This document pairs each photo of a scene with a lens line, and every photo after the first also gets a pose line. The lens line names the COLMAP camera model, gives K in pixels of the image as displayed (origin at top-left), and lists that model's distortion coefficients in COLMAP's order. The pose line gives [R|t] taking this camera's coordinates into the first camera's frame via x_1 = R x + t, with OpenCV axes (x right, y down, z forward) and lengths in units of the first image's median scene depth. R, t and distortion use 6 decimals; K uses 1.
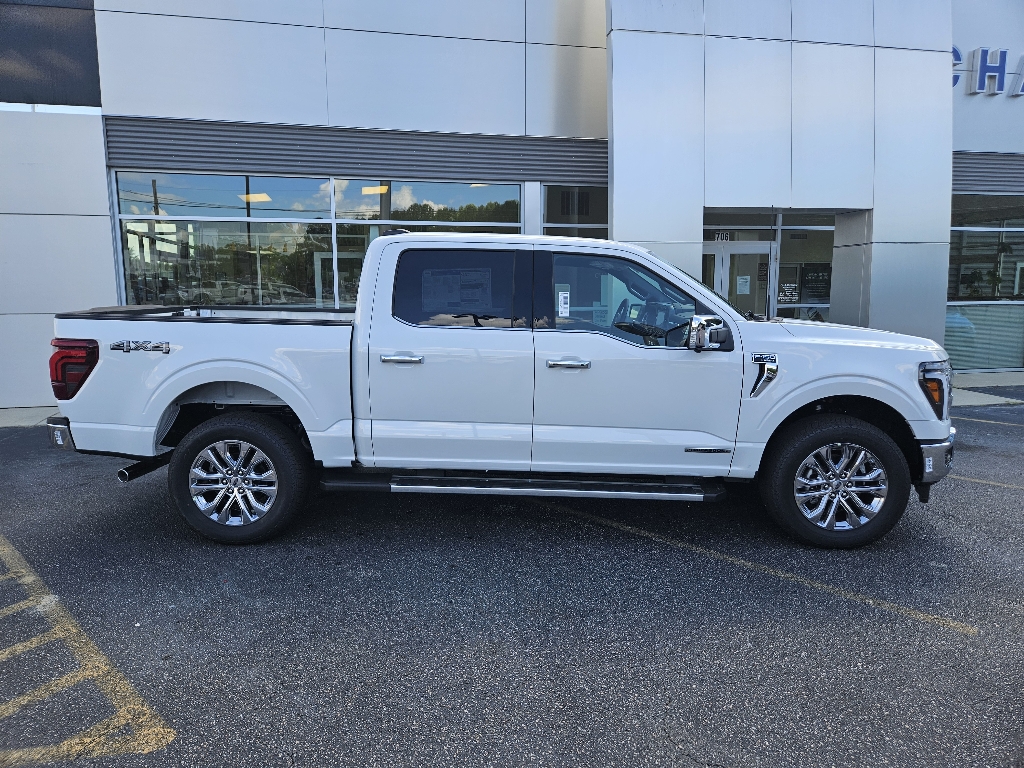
lens RADIAL K [[693.9, 0, 512.0], [0, 693.9, 384.0], [0, 0, 1]] dist [0.075705, -0.061909]
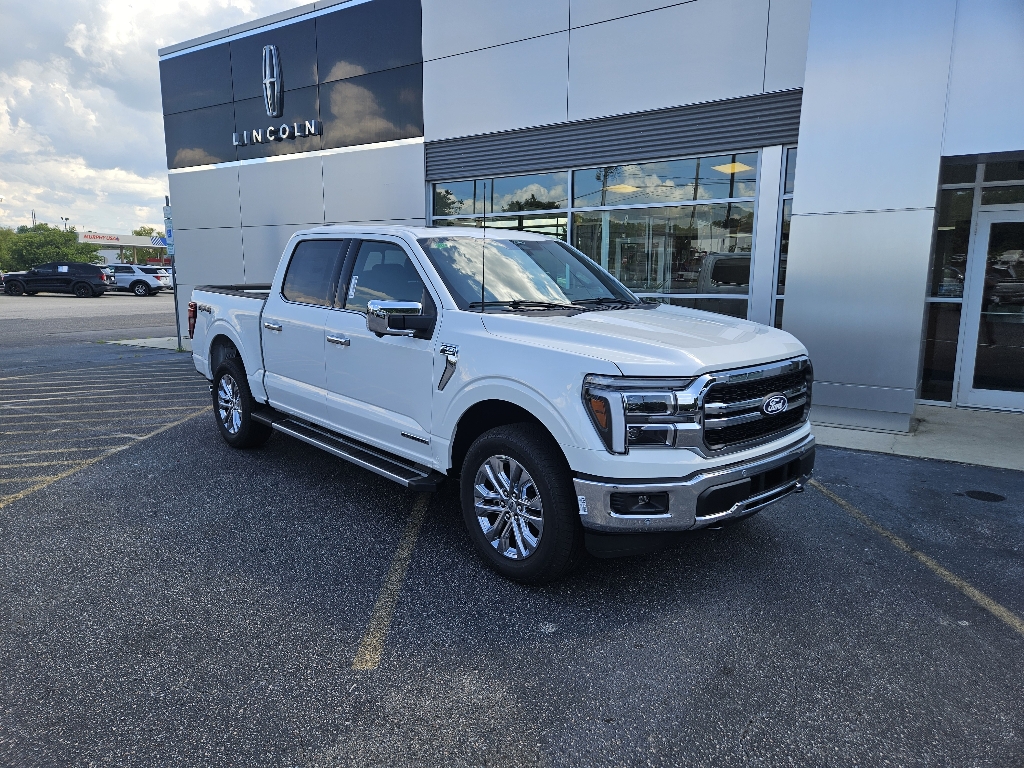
lens RADIAL K [[693.9, 0, 512.0], [0, 693.9, 384.0], [0, 0, 1]] dist [0.075705, -0.061909]
pose [[0.687517, 0.122770, -0.715715, 1.070901], [-0.104666, 0.992067, 0.069632, -0.064637], [0.718586, 0.027039, 0.694913, 0.403932]]
